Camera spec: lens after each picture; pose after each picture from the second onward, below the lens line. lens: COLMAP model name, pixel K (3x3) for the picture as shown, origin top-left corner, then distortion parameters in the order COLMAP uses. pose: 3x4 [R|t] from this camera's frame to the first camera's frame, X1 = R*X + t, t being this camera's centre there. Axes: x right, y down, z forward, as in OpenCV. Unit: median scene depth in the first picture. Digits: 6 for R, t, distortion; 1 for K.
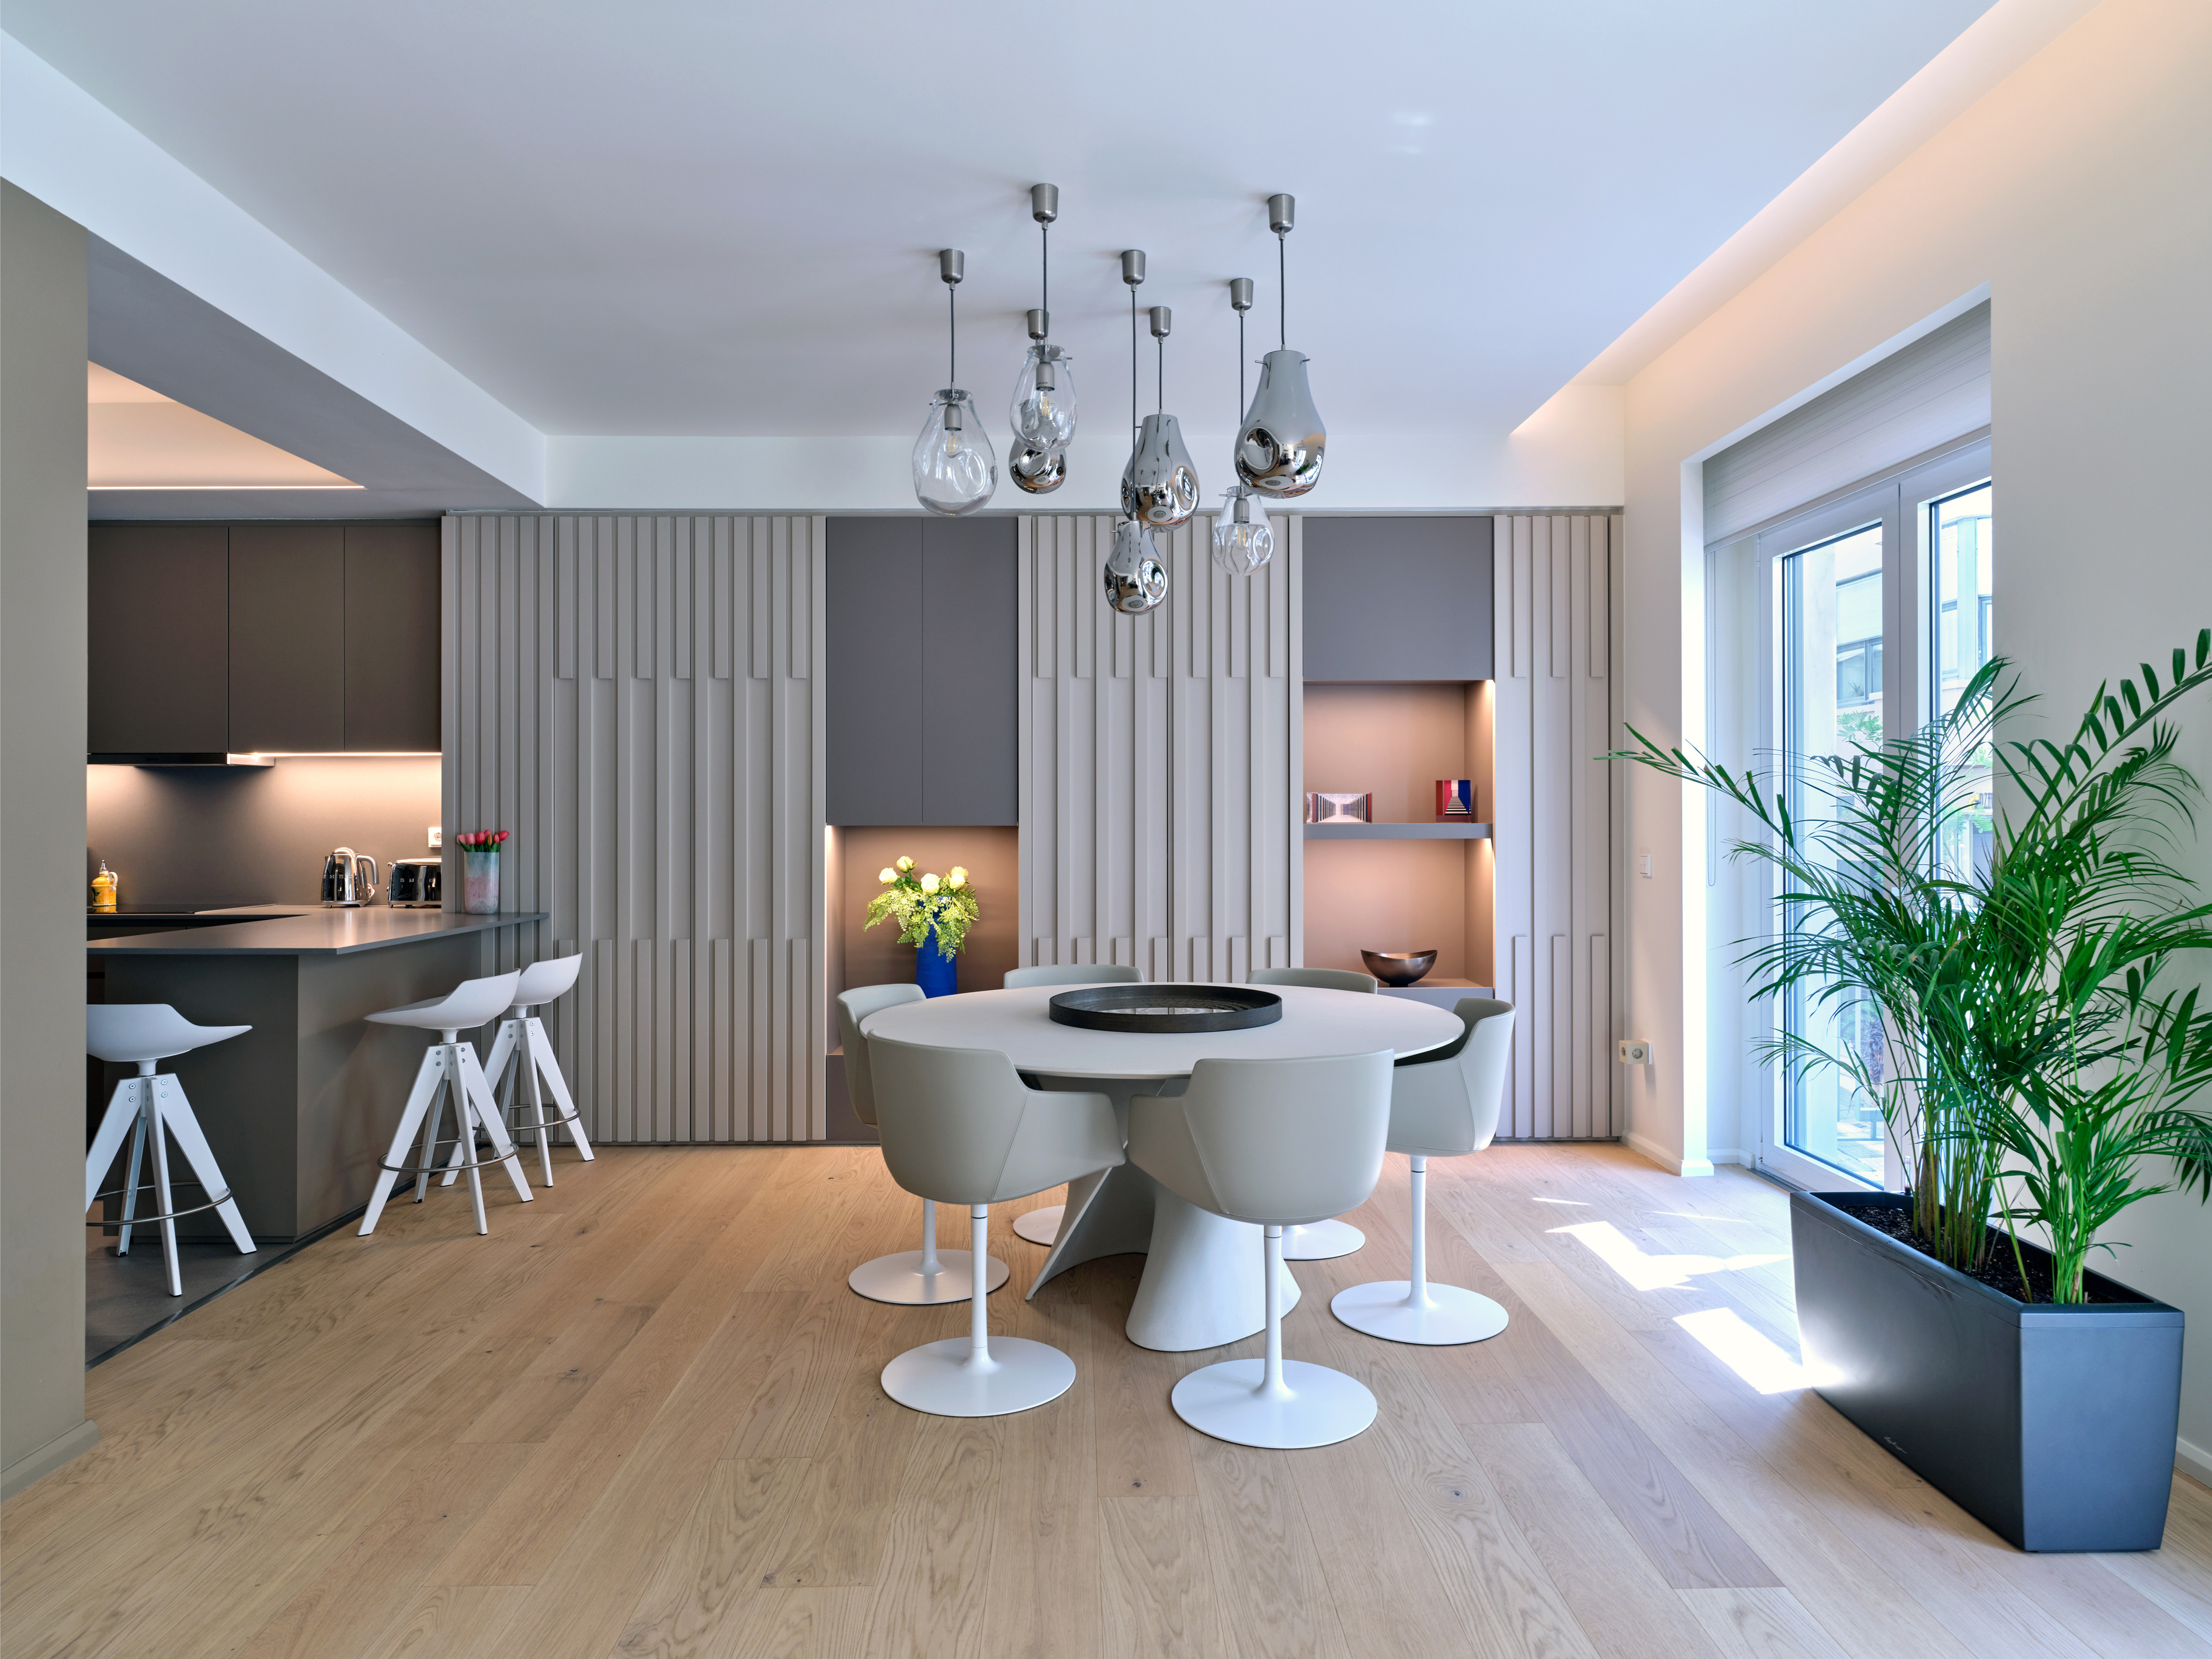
lens RADIAL K [[1382.8, 0, 1106.0], [0, 1382.8, 829.5], [0, 0, 1]] dist [0.006234, 0.003843]
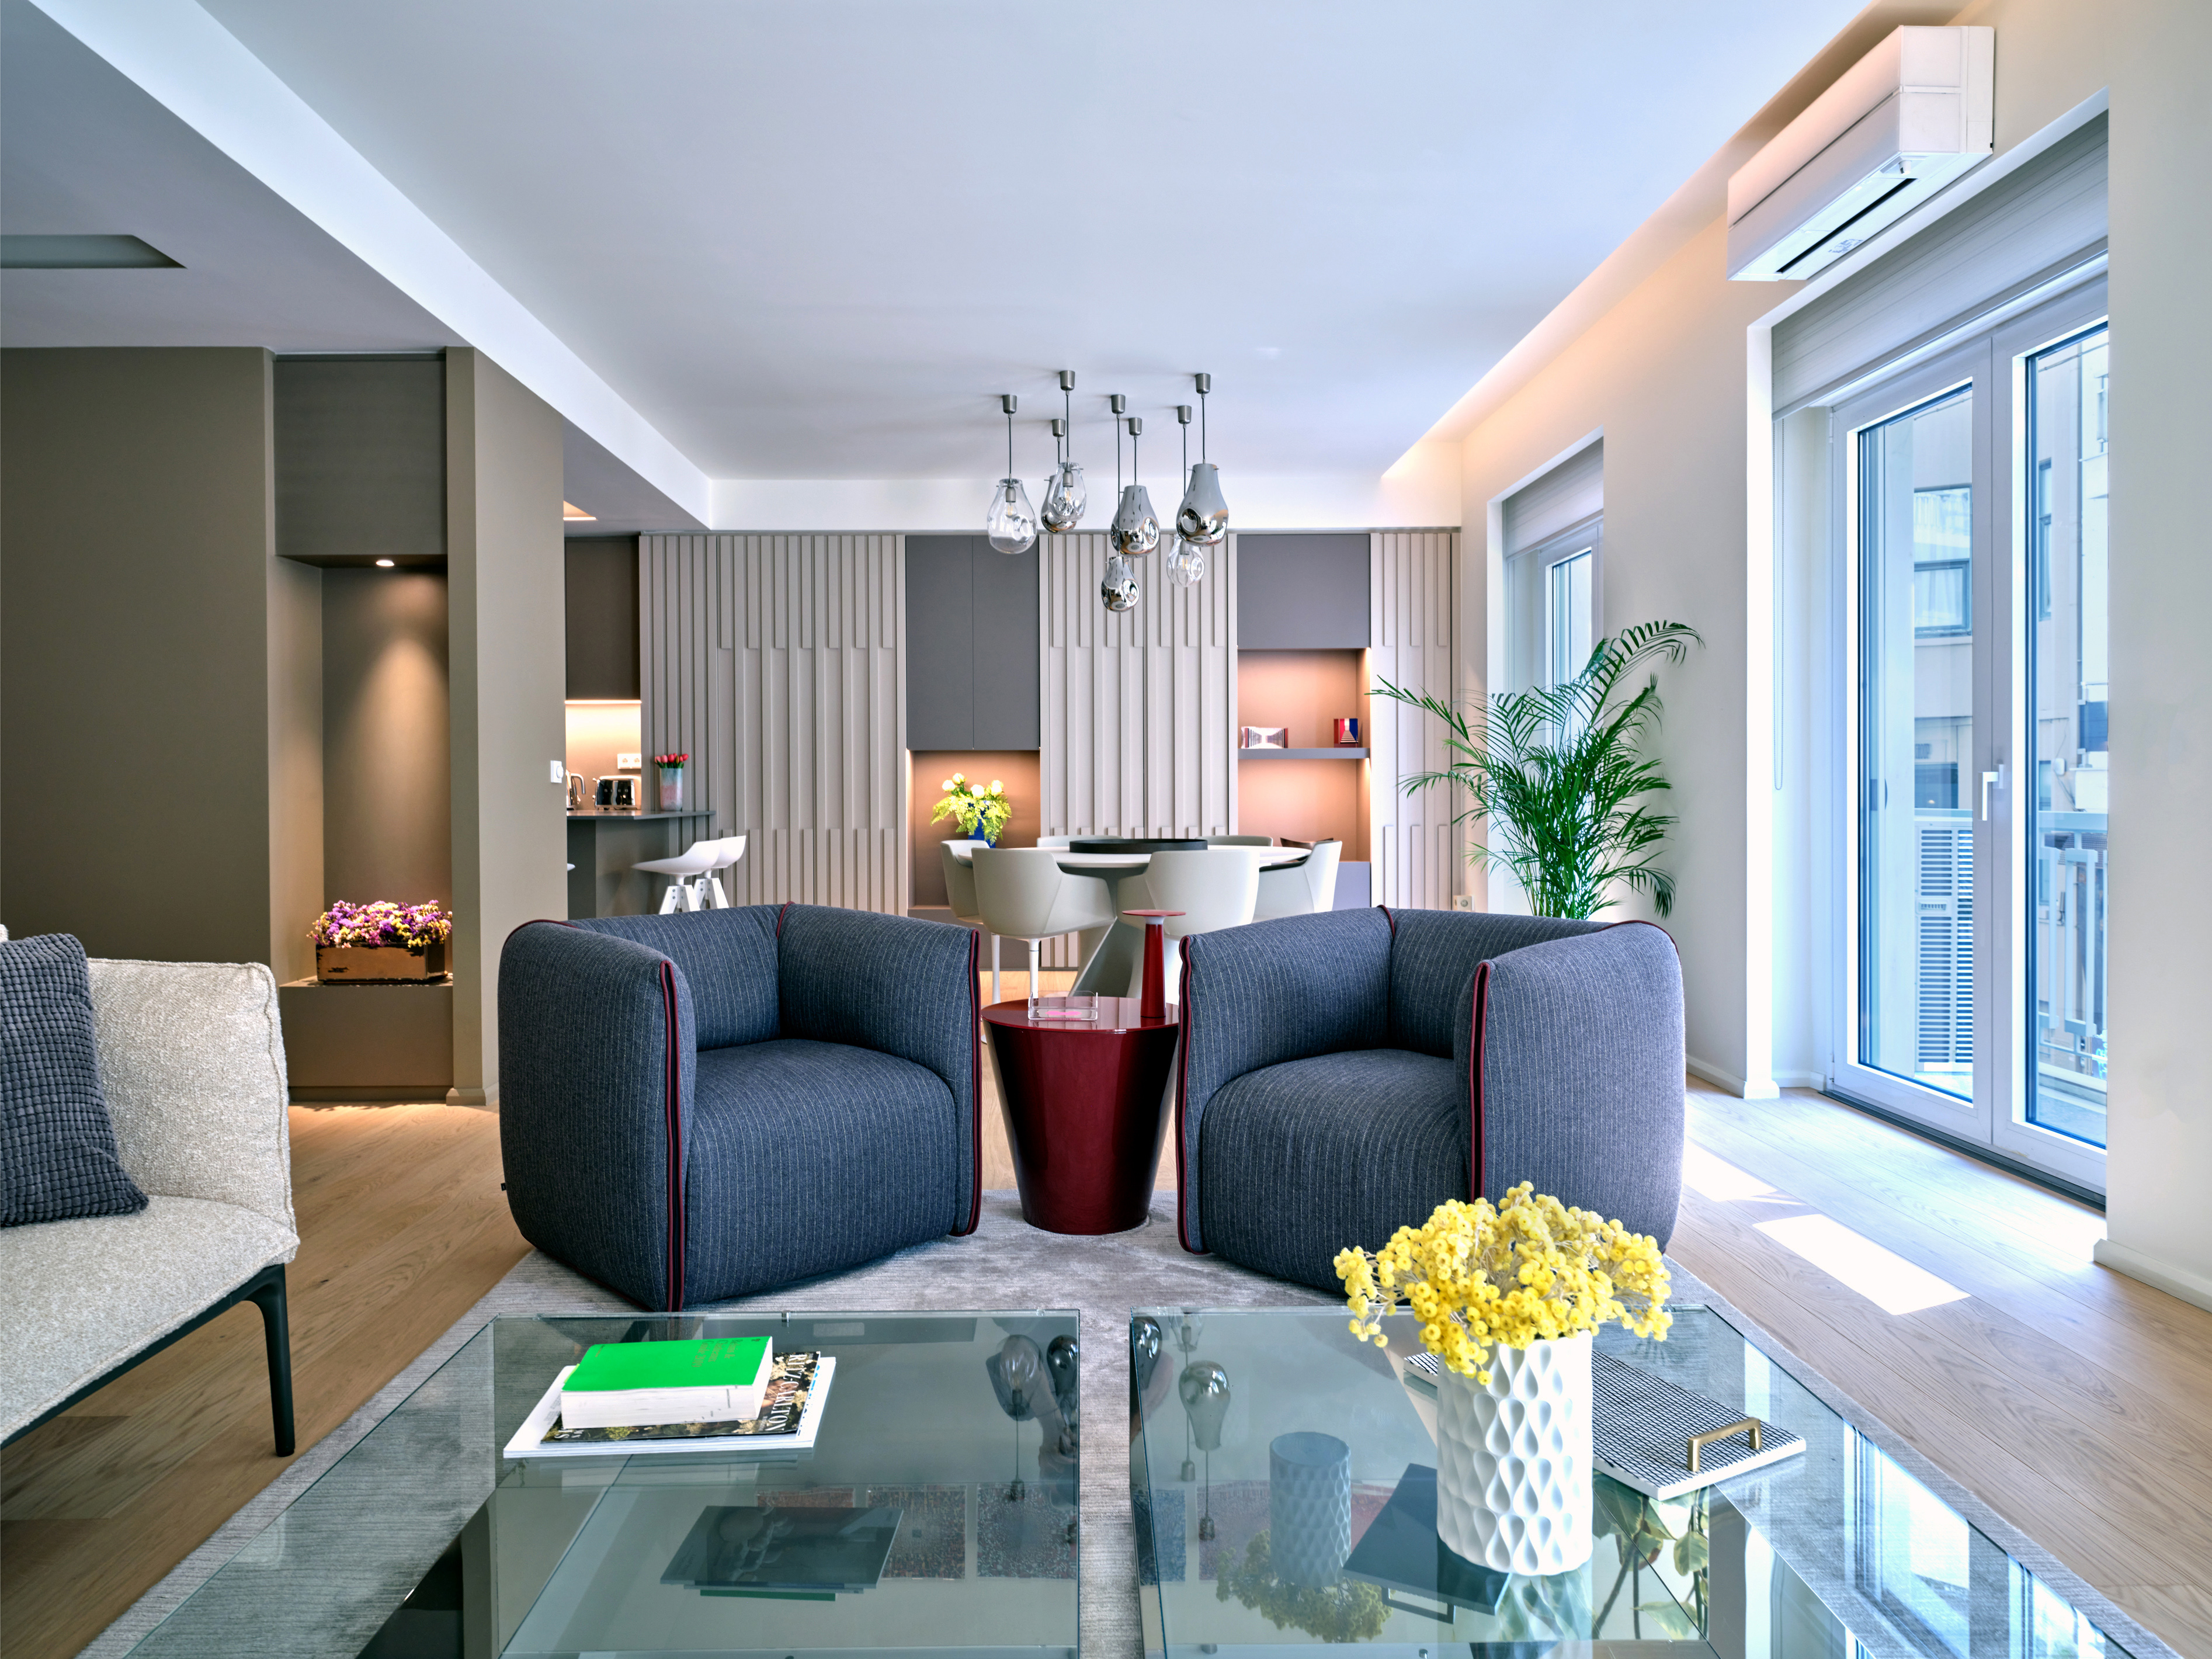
lens RADIAL K [[1812.9, 0, 1106.0], [0, 1812.9, 829.5], [0, 0, 1]] dist [0.002419, -0.000250]
pose [[0.999955, -0.003041, 0.008933, -0.011907], [0.003043, 0.999995, -0.000215, 0.081023], [-0.008932, 0.000242, 0.999960, -0.892521]]
